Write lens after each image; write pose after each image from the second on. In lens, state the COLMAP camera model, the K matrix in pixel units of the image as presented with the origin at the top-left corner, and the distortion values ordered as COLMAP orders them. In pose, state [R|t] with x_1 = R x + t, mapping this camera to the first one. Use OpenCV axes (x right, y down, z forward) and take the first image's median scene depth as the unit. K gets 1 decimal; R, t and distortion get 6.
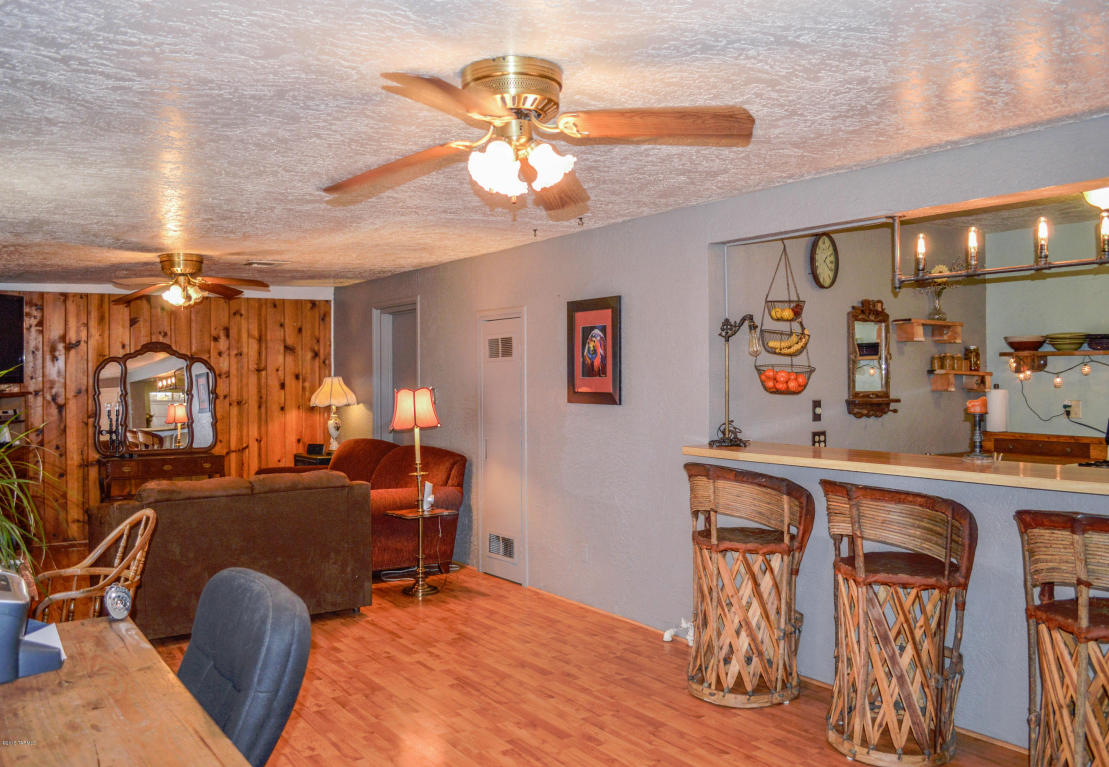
lens RADIAL K [[921.6, 0, 558.1], [0, 921.6, 380.9], [0, 0, 1]] dist [-0.077521, 0.005086]
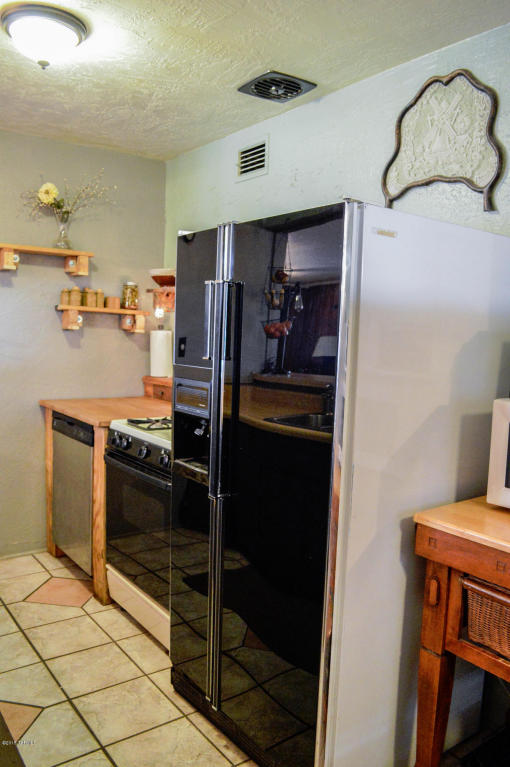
lens RADIAL K [[613.2, 0, 265.1], [0, 613.2, 399.8], [0, 0, 1]] dist [-0.096495, 0.024179]
pose [[0.998185, 0.028335, 0.053138, 0.425514], [-0.033928, 0.993626, 0.107499, 0.006782], [-0.049753, -0.109106, 0.992784, 0.281672]]
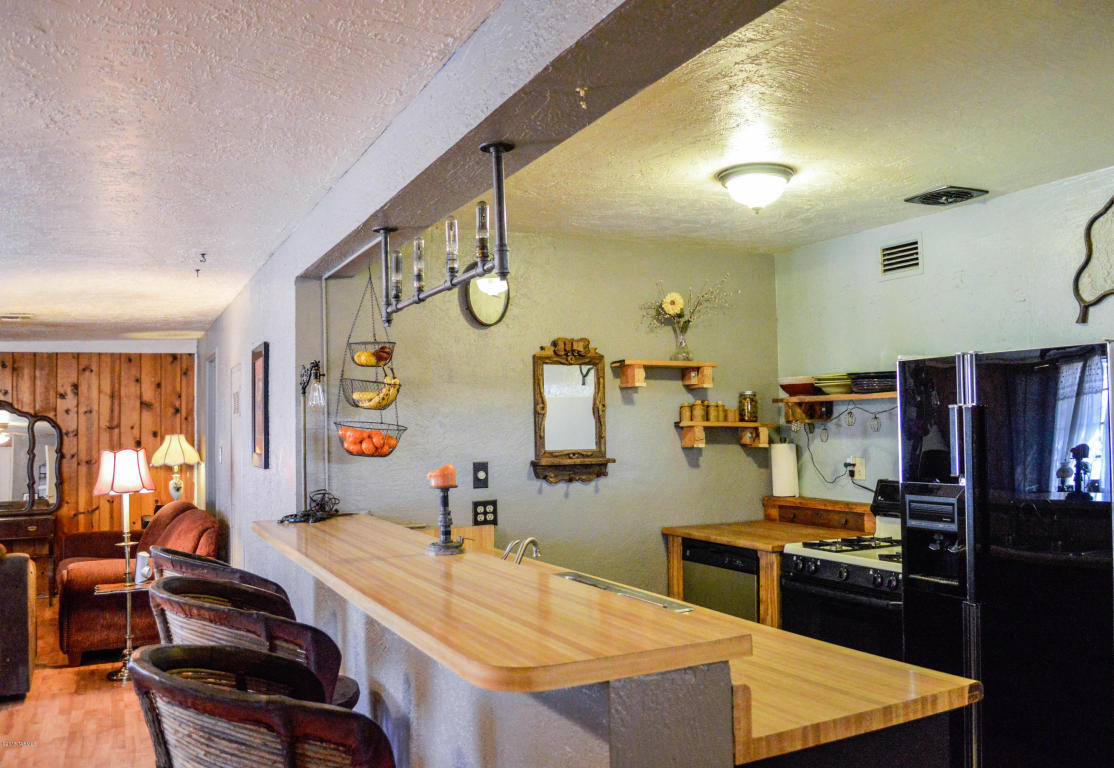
lens RADIAL K [[925.8, 0, 591.9], [0, 925.8, 379.7], [0, 0, 1]] dist [-0.077521, 0.005086]
pose [[0.993945, -0.019638, -0.108108, 0.307964], [0.013835, 0.998436, -0.054168, -0.004271], [0.109003, 0.052345, 0.992662, 0.121887]]
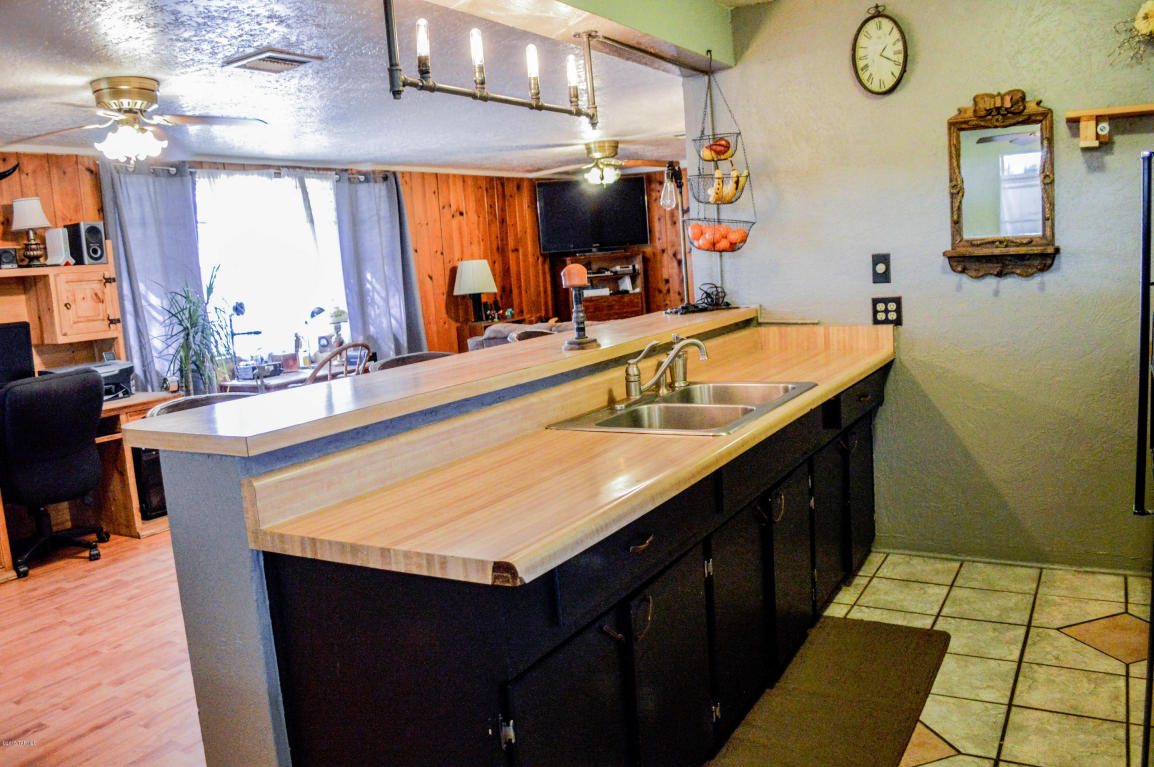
lens RADIAL K [[922.5, 0, 575.4], [0, 922.5, 379.9], [0, 0, 1]] dist [-0.096495, 0.024179]
pose [[0.430768, 0.100799, -0.896816, 0.543358], [0.062804, 0.987985, 0.141213, 0.001701], [0.900275, -0.117154, 0.419261, 0.306873]]
